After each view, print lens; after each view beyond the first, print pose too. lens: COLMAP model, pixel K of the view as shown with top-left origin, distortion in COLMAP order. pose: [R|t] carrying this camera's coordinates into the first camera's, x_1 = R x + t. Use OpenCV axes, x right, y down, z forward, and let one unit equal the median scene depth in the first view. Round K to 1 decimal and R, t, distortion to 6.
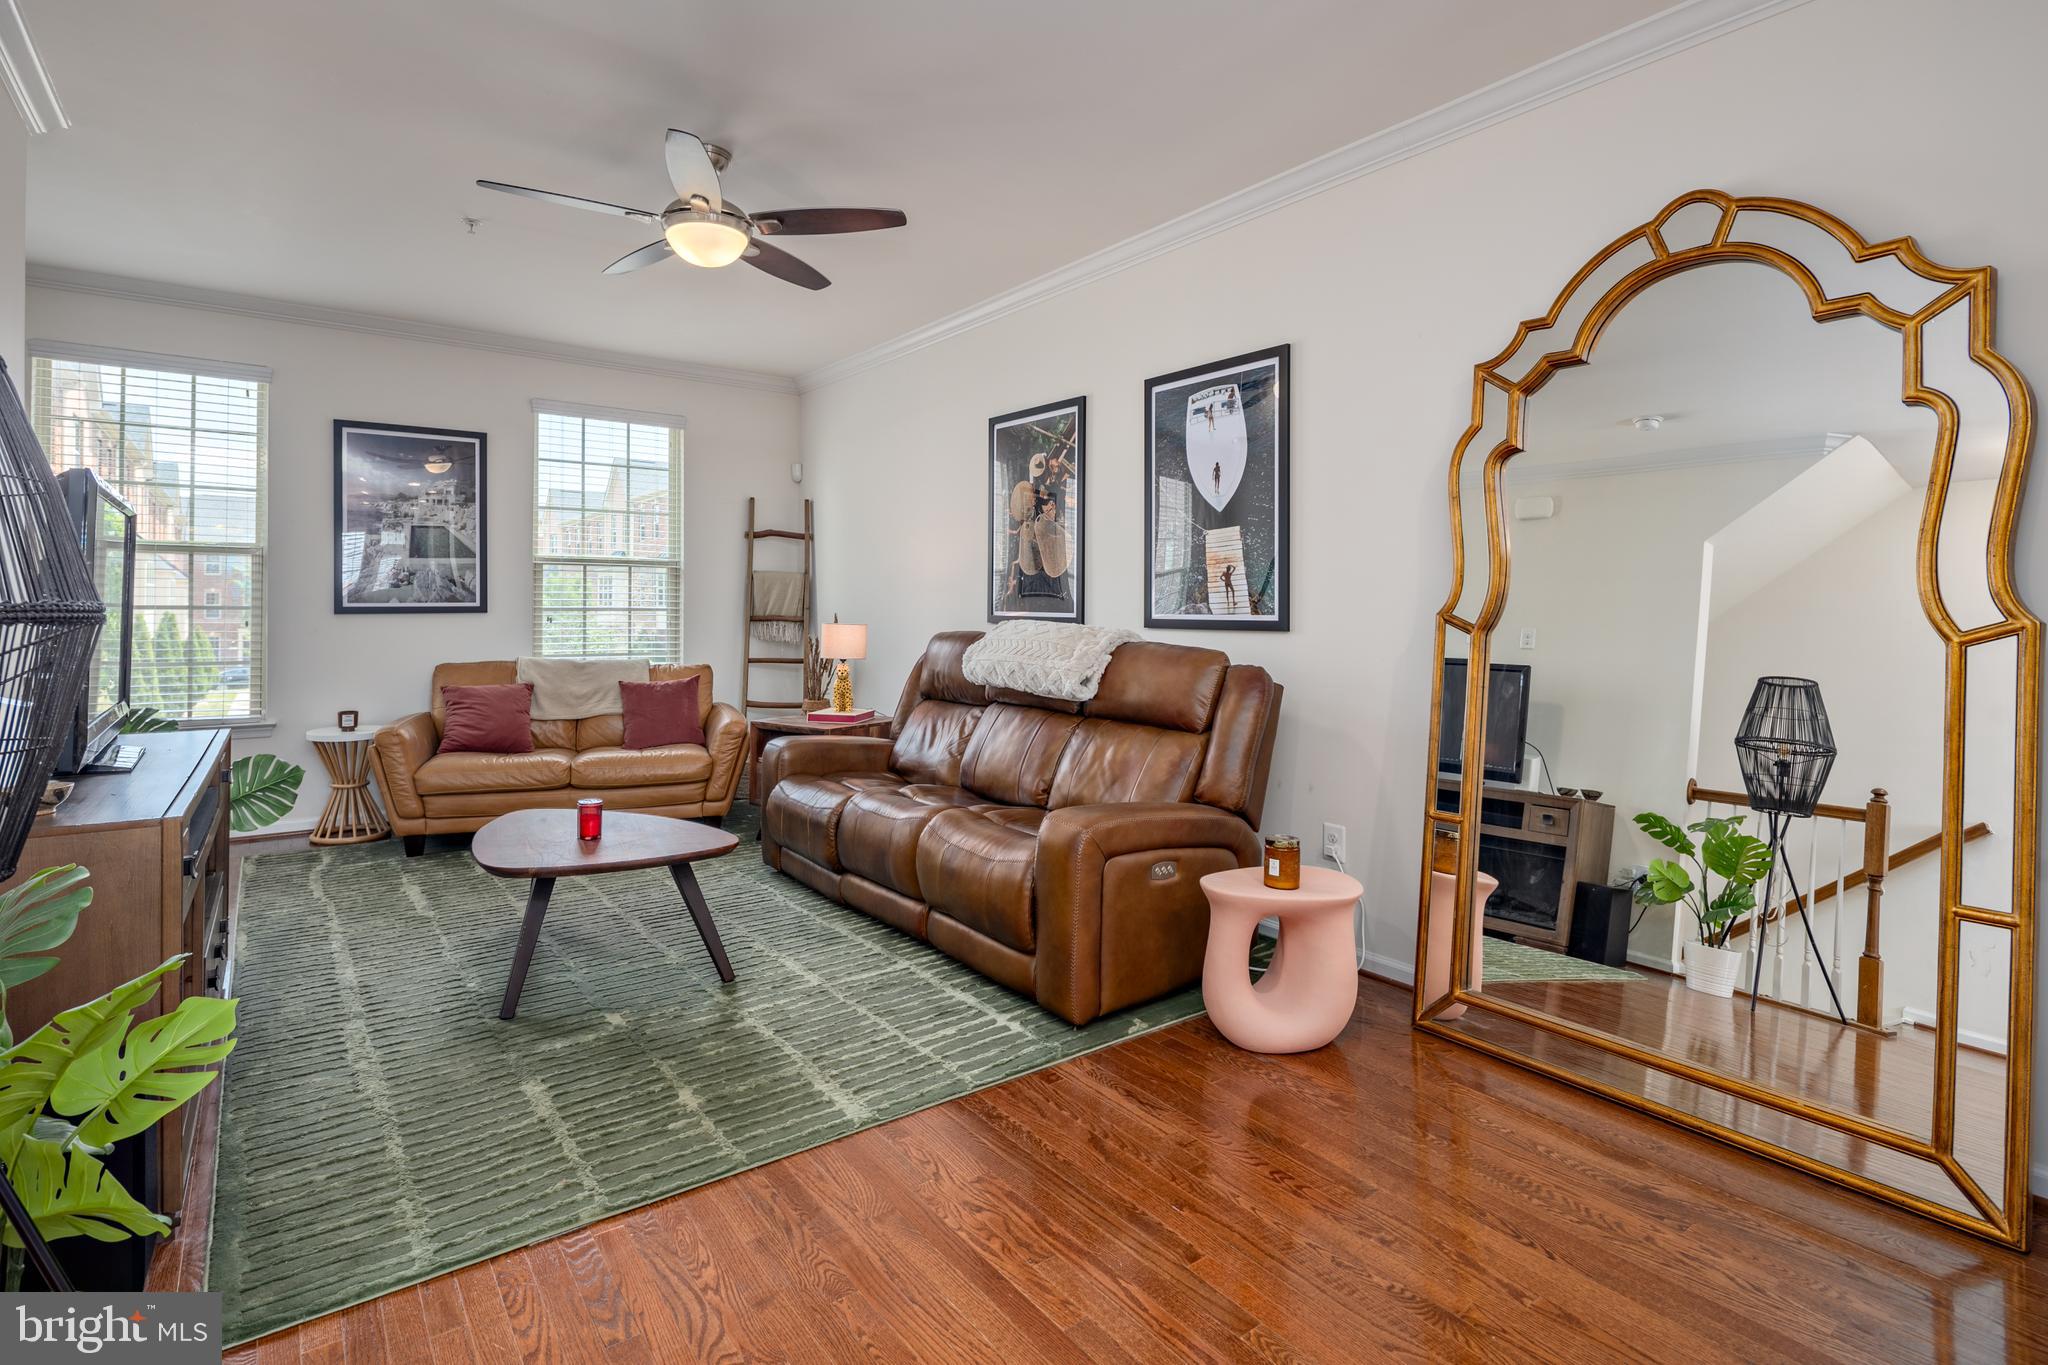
lens RADIAL K [[1004.0, 0, 1034.1], [0, 1004.0, 615.0], [0, 0, 1]] dist [0.001373, -0.004468]
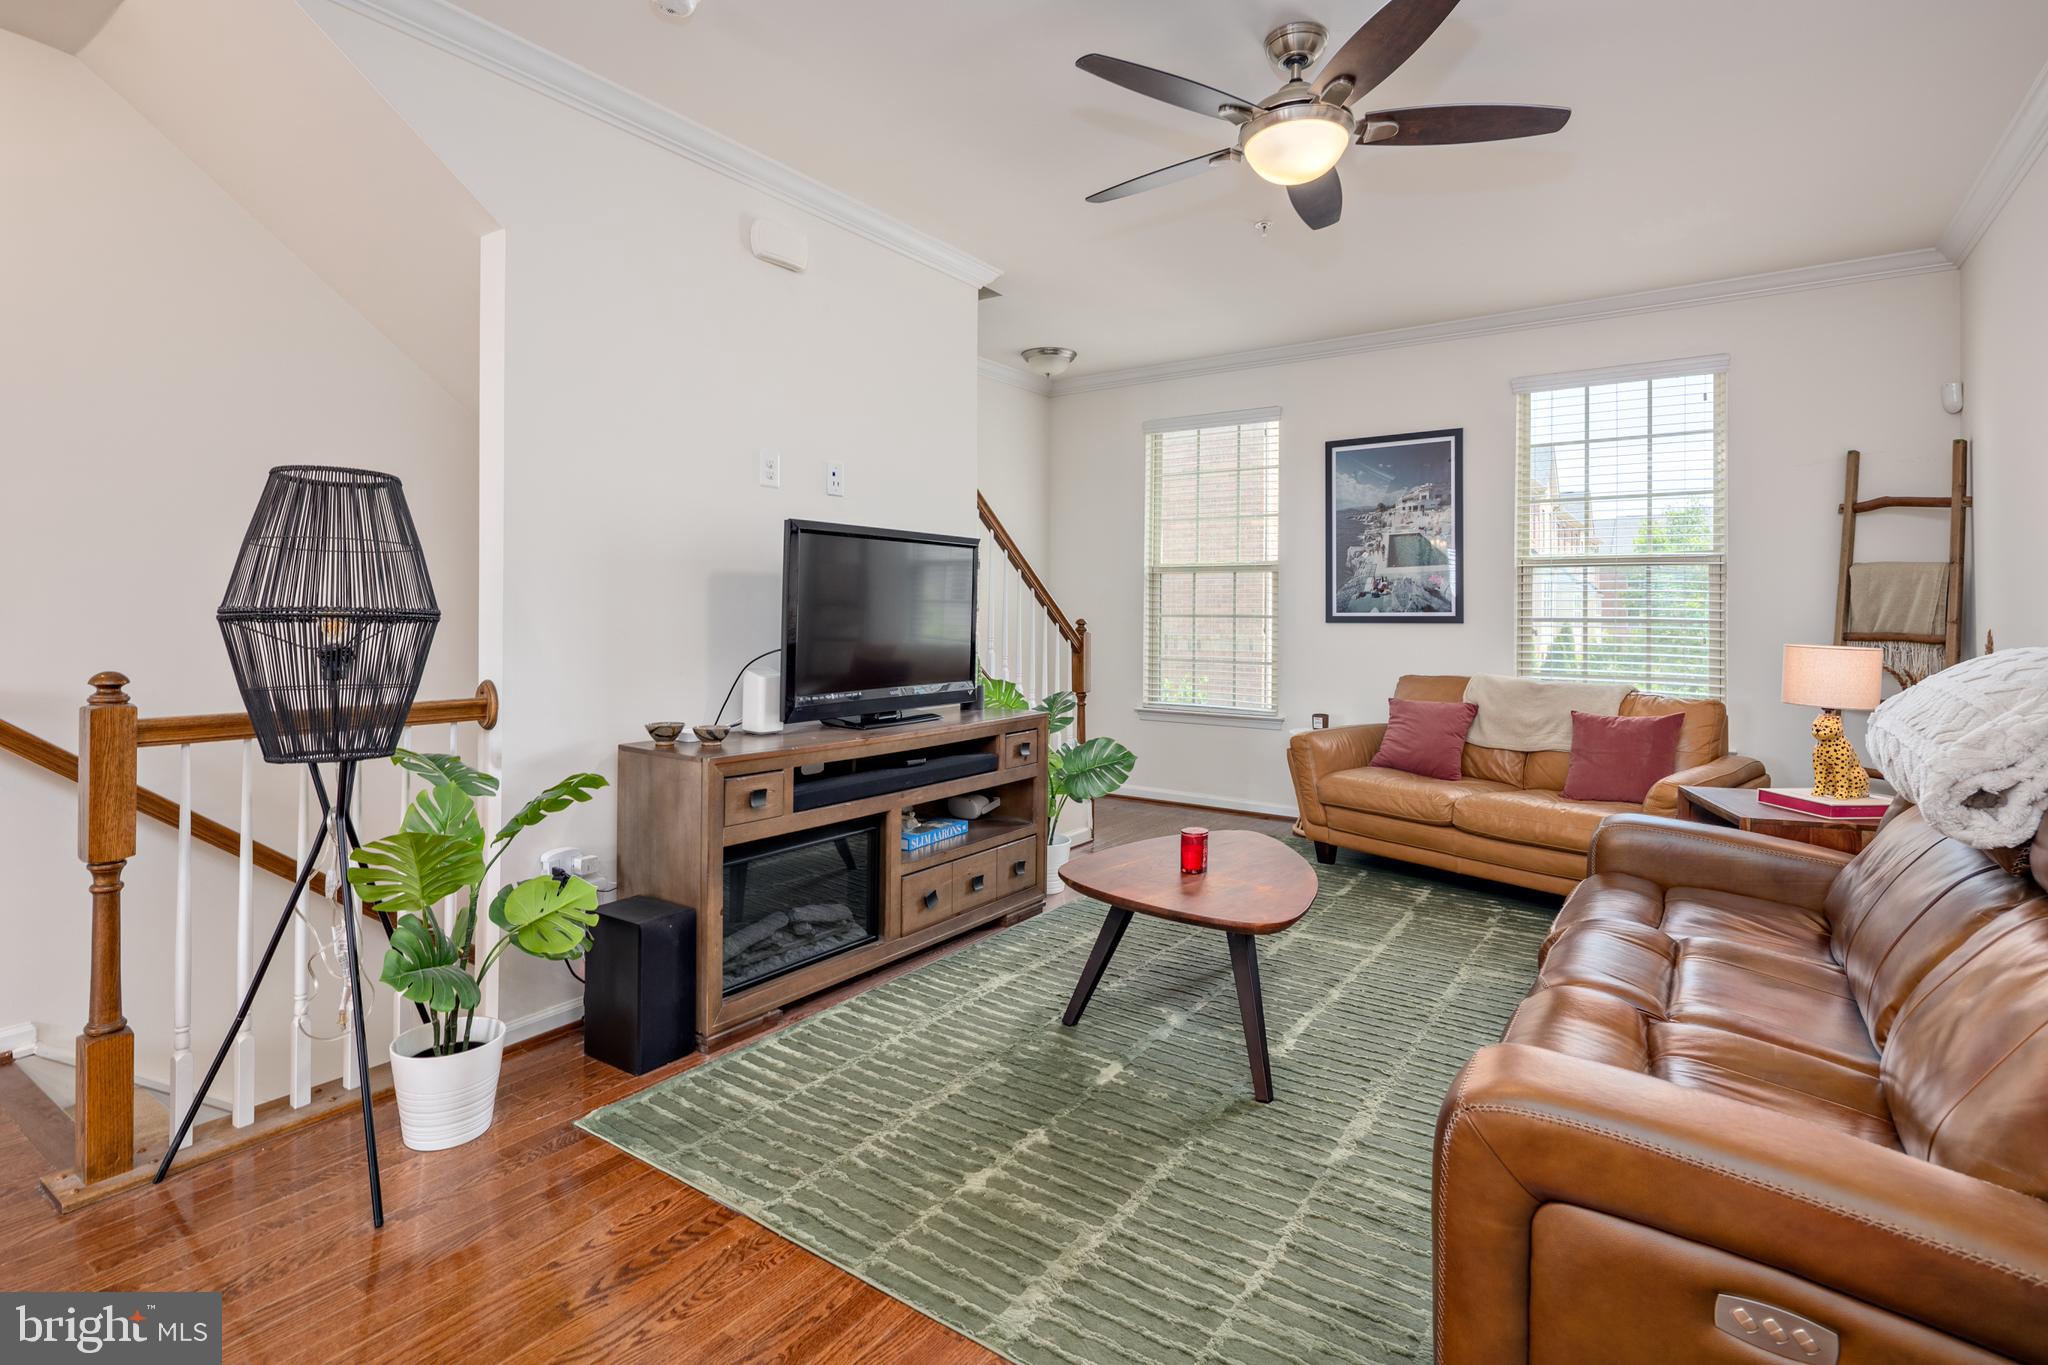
lens RADIAL K [[1004.0, 0, 1007.4], [0, 1004.0, 617.8], [0, 0, 1]] dist [0.001373, -0.004468]
pose [[0.287563, 0.001709, -0.957760, 0.218574], [-0.013529, 0.999906, -0.002278, 0.000392], [0.957666, 0.013612, 0.287559, 0.344327]]
